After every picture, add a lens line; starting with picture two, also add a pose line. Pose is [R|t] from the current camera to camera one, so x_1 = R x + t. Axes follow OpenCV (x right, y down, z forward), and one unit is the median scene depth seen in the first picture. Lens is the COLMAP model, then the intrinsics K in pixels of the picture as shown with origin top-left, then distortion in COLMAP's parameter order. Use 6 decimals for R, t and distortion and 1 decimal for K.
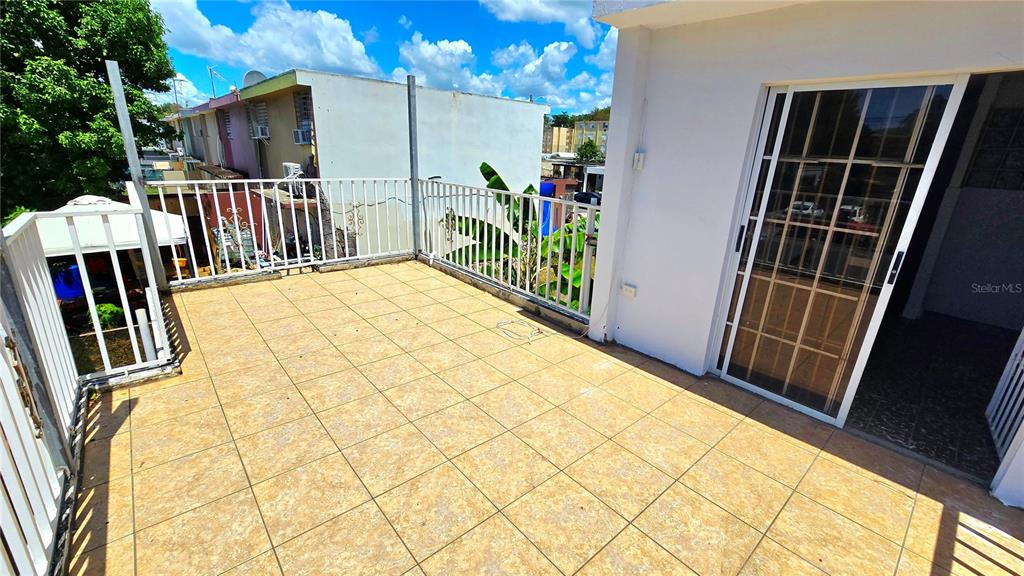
lens RADIAL K [[417.9, 0, 511.1], [0, 417.9, 289.2], [0, 0, 1]] dist [-0.007830, 0.001014]
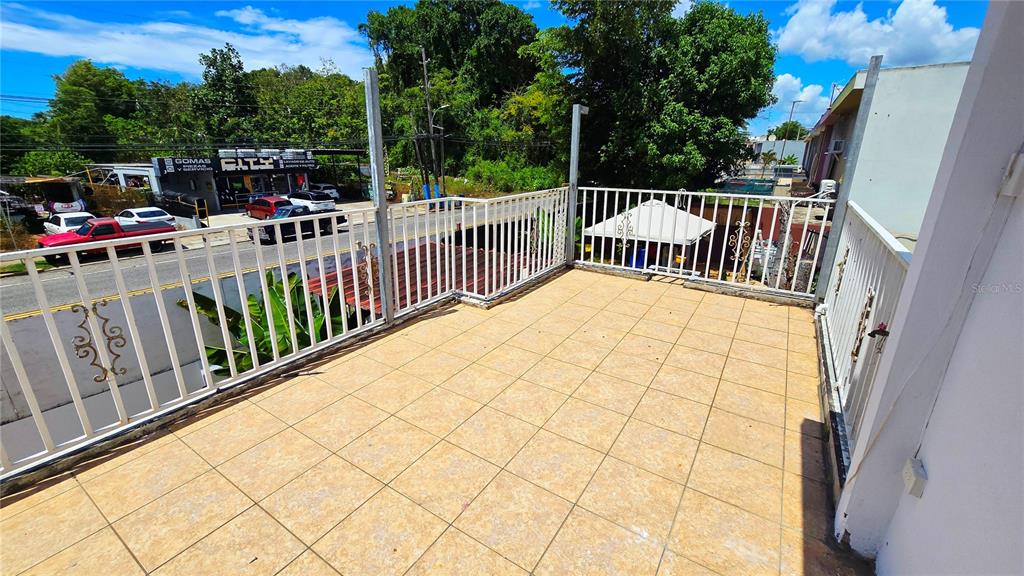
lens RADIAL K [[417.9, 0, 511.1], [0, 417.9, 289.2], [0, 0, 1]] dist [-0.007830, 0.001014]
pose [[0.277172, 0.258969, -0.925262, 0.423895], [-0.295594, 0.939270, 0.174342, -0.106599], [0.914221, 0.225180, 0.336890, 0.368062]]
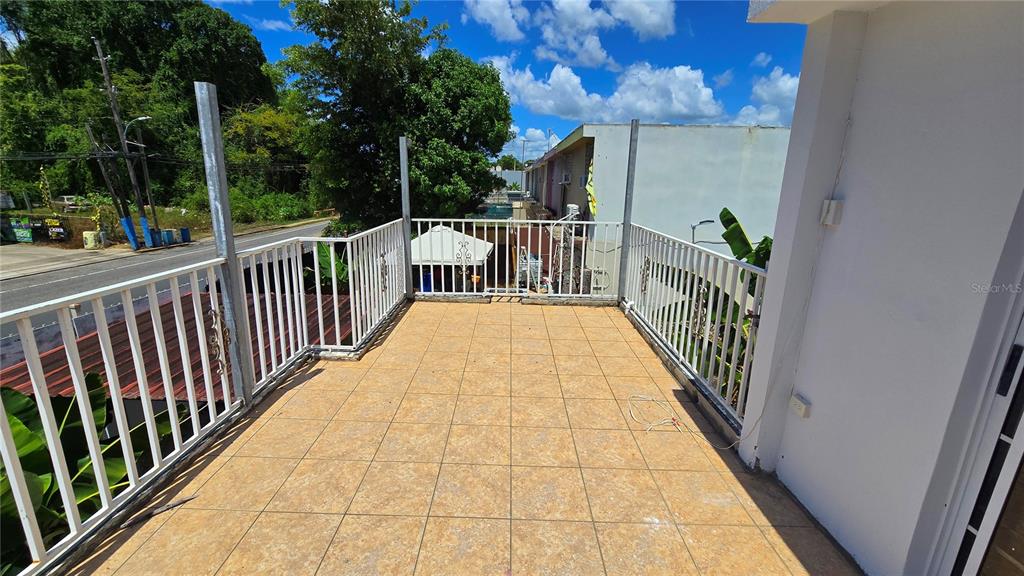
lens RADIAL K [[417.9, 0, 511.1], [0, 417.9, 289.2], [0, 0, 1]] dist [-0.007830, 0.001014]
pose [[0.752553, 0.136733, -0.644180, 0.280502], [-0.195299, 0.980539, -0.020026, -0.061621], [0.628906, 0.140878, 0.764612, 0.165164]]
